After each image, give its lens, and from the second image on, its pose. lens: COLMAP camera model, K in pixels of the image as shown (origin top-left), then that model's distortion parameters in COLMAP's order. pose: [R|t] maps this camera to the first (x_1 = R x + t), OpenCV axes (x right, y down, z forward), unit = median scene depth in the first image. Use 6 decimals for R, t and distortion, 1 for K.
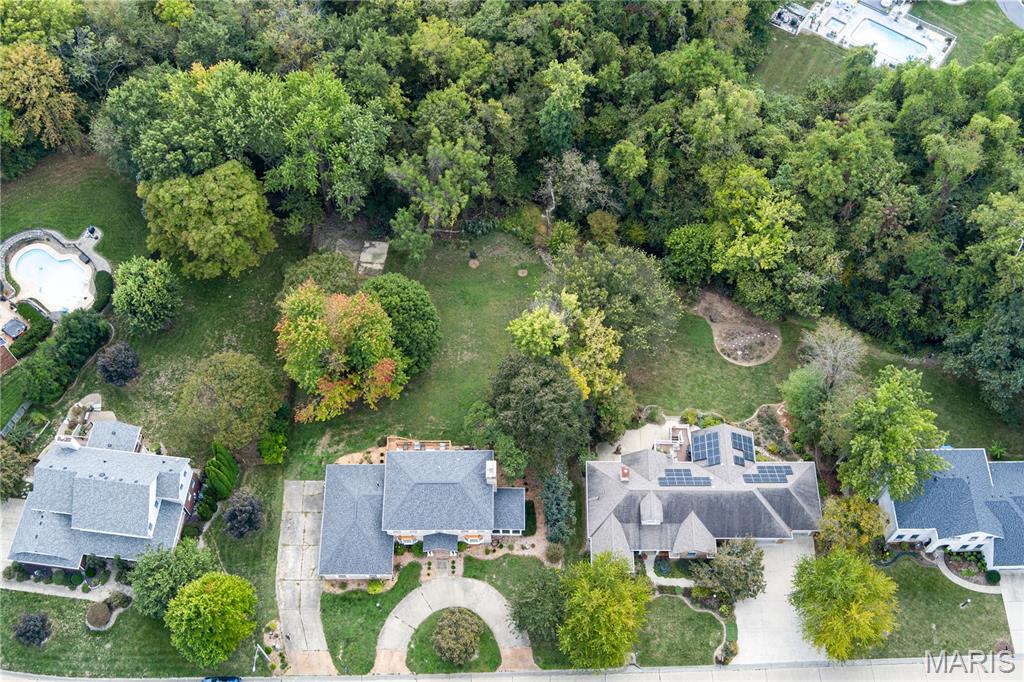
lens RADIAL K [[935.7, 0, 513.9], [0, 935.7, 303.6], [0, 0, 1]] dist [-0.007949, -0.088372]
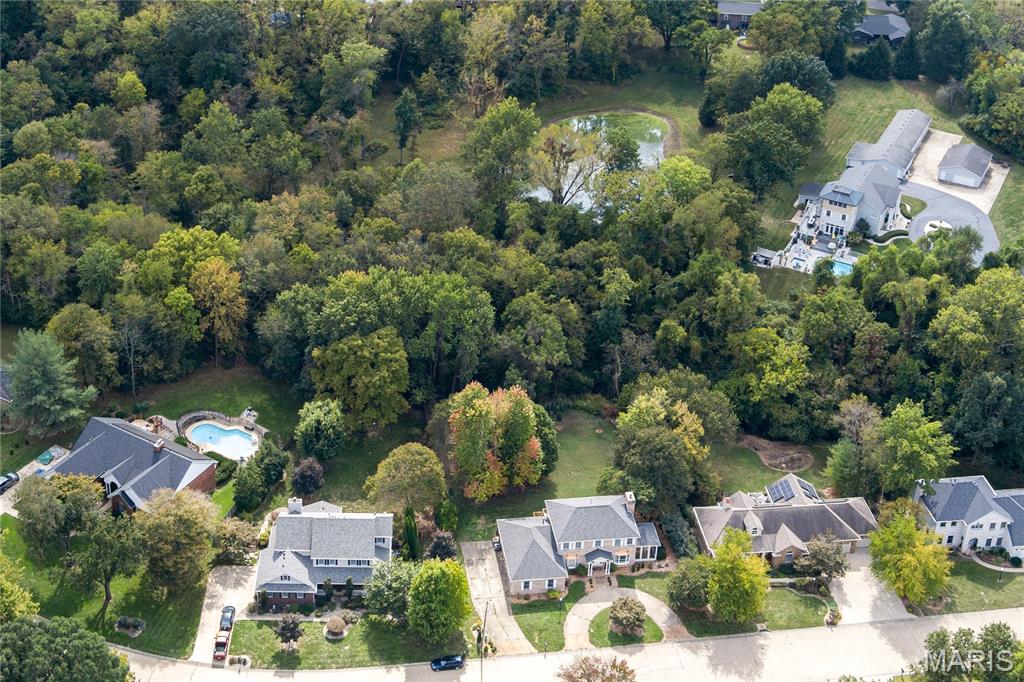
lens RADIAL K [[1198.3, 0, 496.7], [0, 1198.3, 340.4], [0, 0, 1]] dist [-0.022607, -0.029428]
pose [[0.990876, -0.049830, 0.125226, -0.400023], [0.099797, 0.895741, -0.433230, 0.672836], [-0.090582, 0.441774, 0.892542, -0.566682]]
